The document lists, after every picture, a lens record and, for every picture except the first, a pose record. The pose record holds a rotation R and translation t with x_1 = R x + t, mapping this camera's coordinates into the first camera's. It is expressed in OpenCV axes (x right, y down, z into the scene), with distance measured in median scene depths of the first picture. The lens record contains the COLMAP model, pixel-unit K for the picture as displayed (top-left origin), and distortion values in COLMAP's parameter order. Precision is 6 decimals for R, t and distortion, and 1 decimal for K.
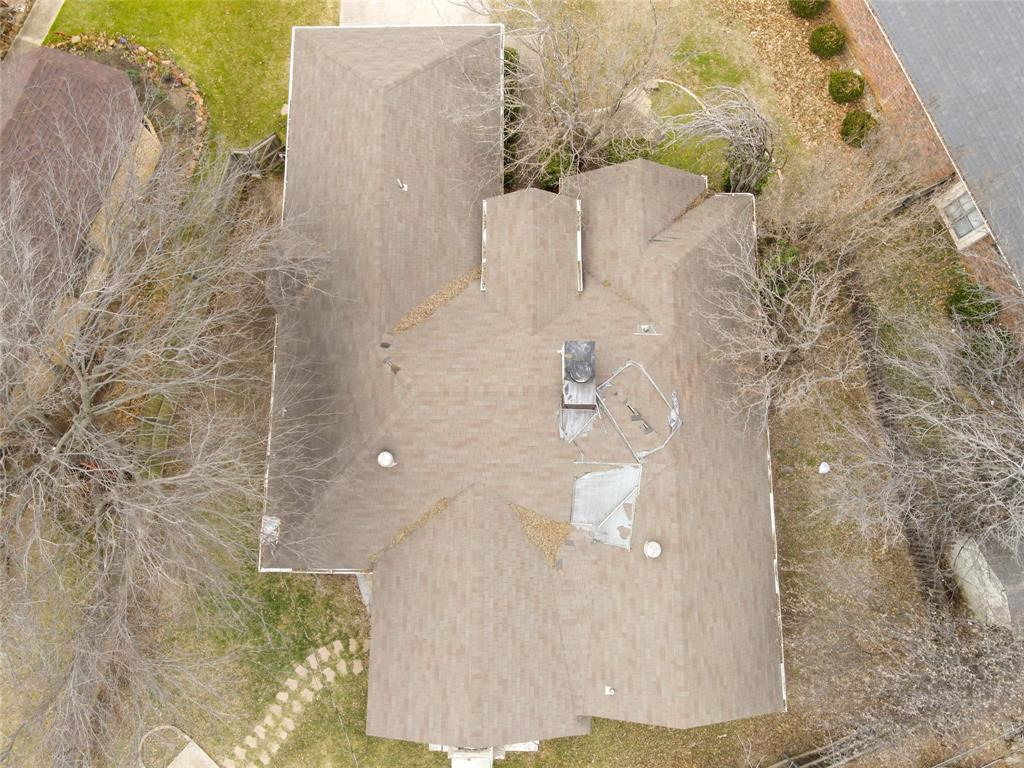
lens RADIAL K [[727.7, 0, 512.0], [0, 727.7, 384.0], [0, 0, 1]] dist [0.028769, -0.002432]
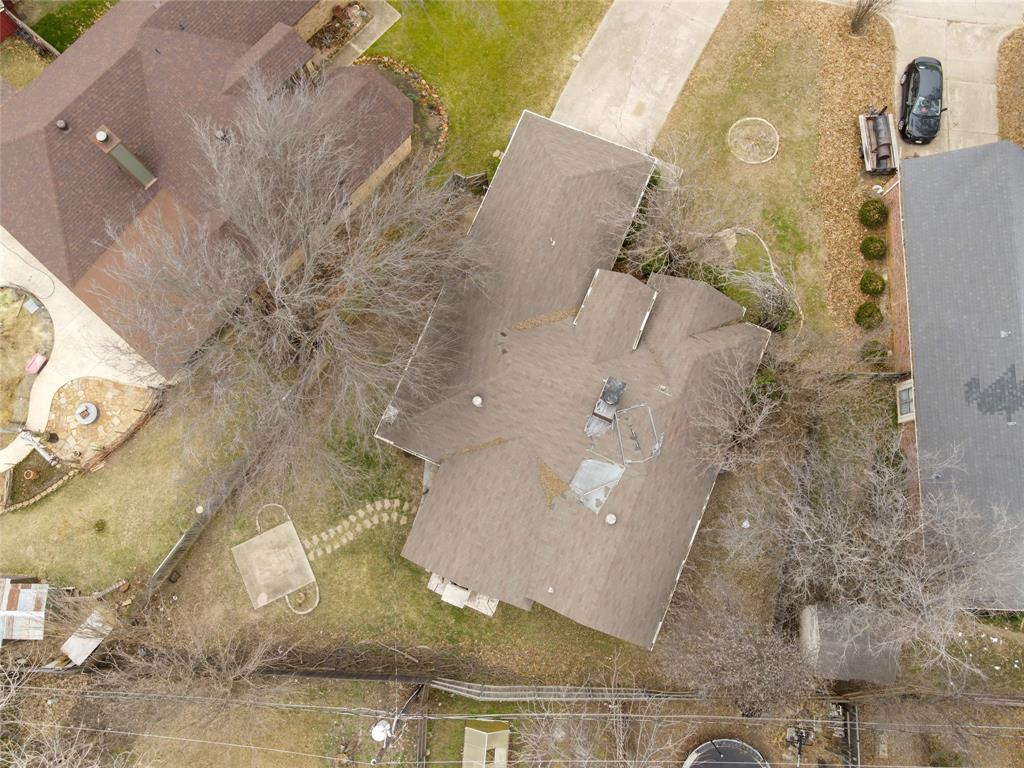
lens RADIAL K [[727.7, 0, 512.0], [0, 727.7, 384.0], [0, 0, 1]] dist [0.028769, -0.002432]
pose [[0.920403, 0.384043, -0.073280, -0.000627], [-0.383506, 0.923280, 0.021832, 0.004129], [0.076043, 0.008009, 0.997072, -0.539241]]
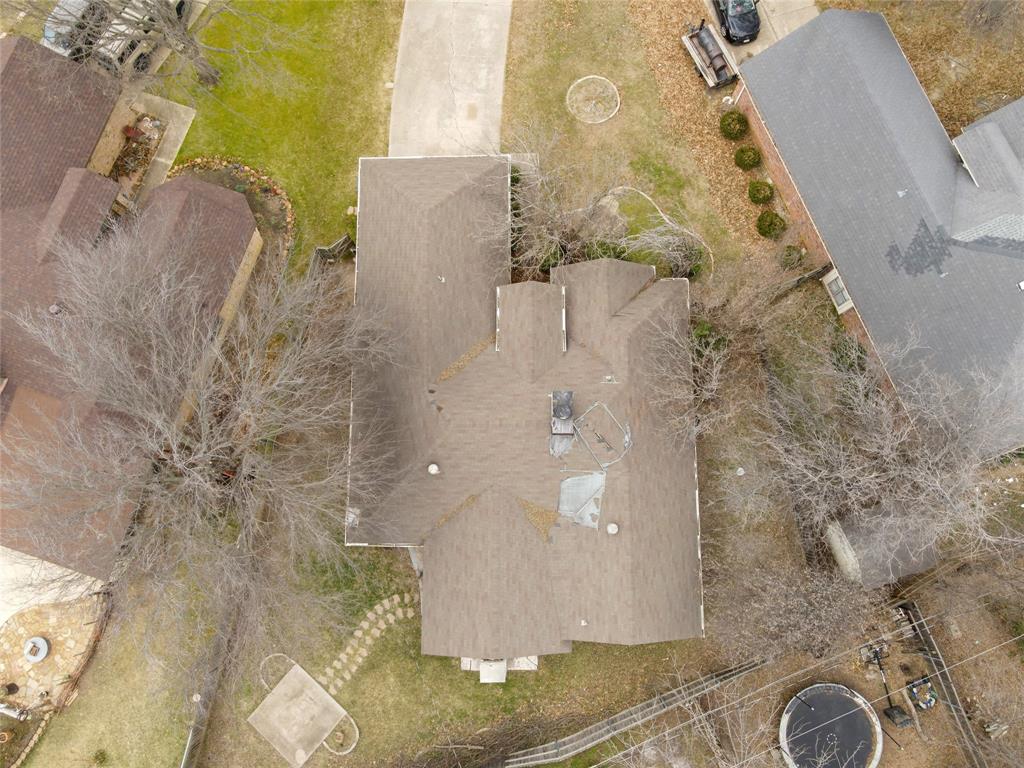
lens RADIAL K [[727.7, 0, 512.0], [0, 727.7, 384.0], [0, 0, 1]] dist [0.028769, -0.002432]
pose [[0.999979, -0.004960, -0.004054, -0.005382], [0.004992, 0.999955, 0.008085, -0.075395], [0.004014, -0.008106, 0.999959, -0.449145]]
